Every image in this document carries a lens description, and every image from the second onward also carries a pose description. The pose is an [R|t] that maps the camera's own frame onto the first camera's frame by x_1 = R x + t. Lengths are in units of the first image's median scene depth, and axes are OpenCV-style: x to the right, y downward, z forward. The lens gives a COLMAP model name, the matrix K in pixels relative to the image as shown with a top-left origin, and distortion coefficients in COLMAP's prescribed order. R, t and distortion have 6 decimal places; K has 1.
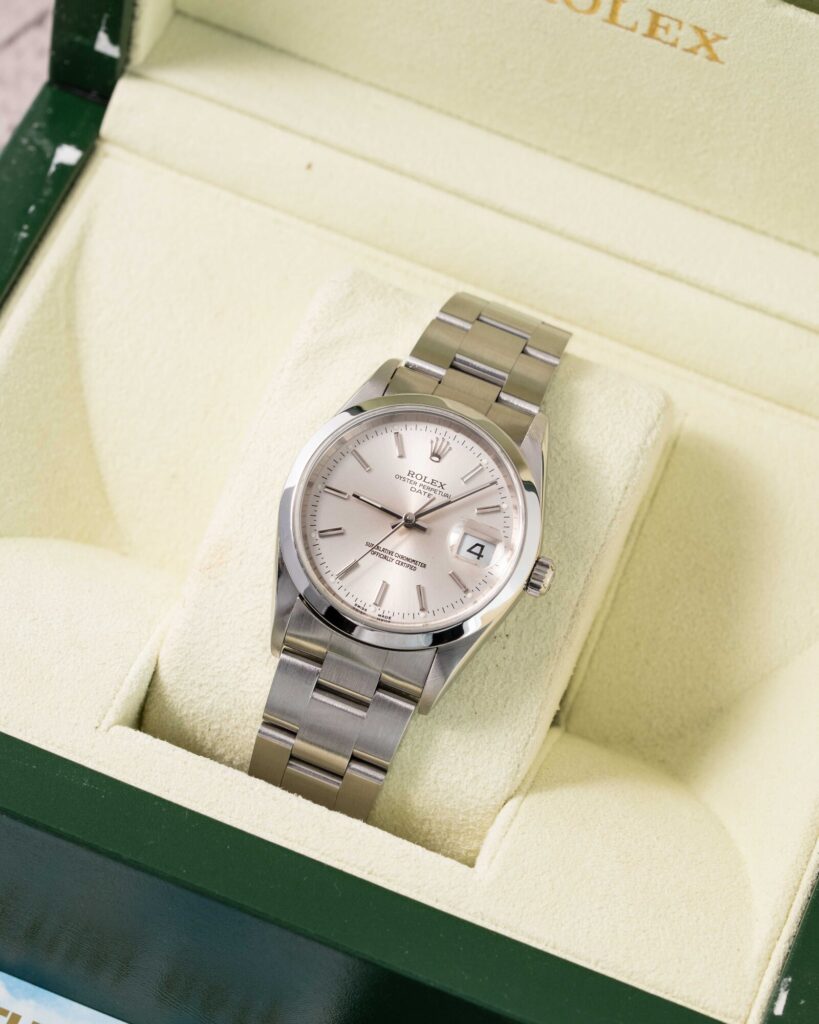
lens RADIAL K [[4089.9, 0, 409.5], [0, 4089.9, 512.0], [0, 0, 1]] dist [-0.013759, -0.683566]
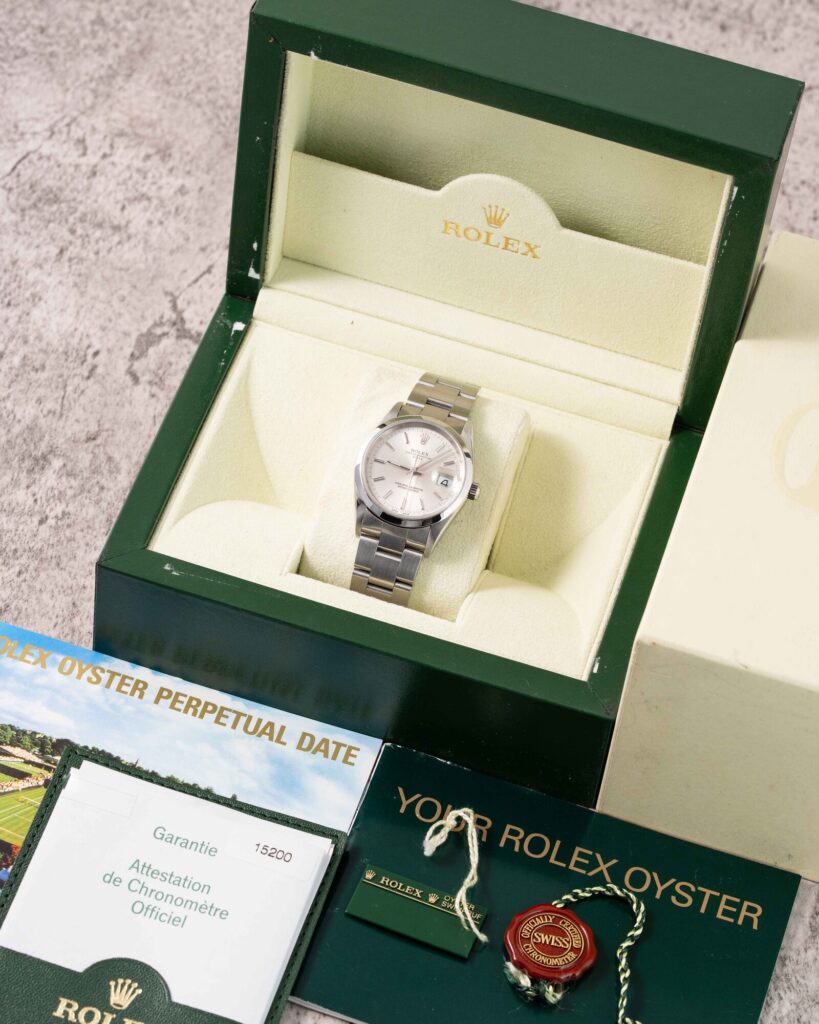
lens RADIAL K [[4089.9, 0, 409.5], [0, 4089.9, 512.0], [0, 0, 1]] dist [-0.013759, -0.683566]
pose [[0.996887, -0.077135, 0.016345, -0.038911], [0.078163, 0.994023, -0.076210, 0.186822], [-0.010369, 0.077250, 0.996958, -1.172355]]
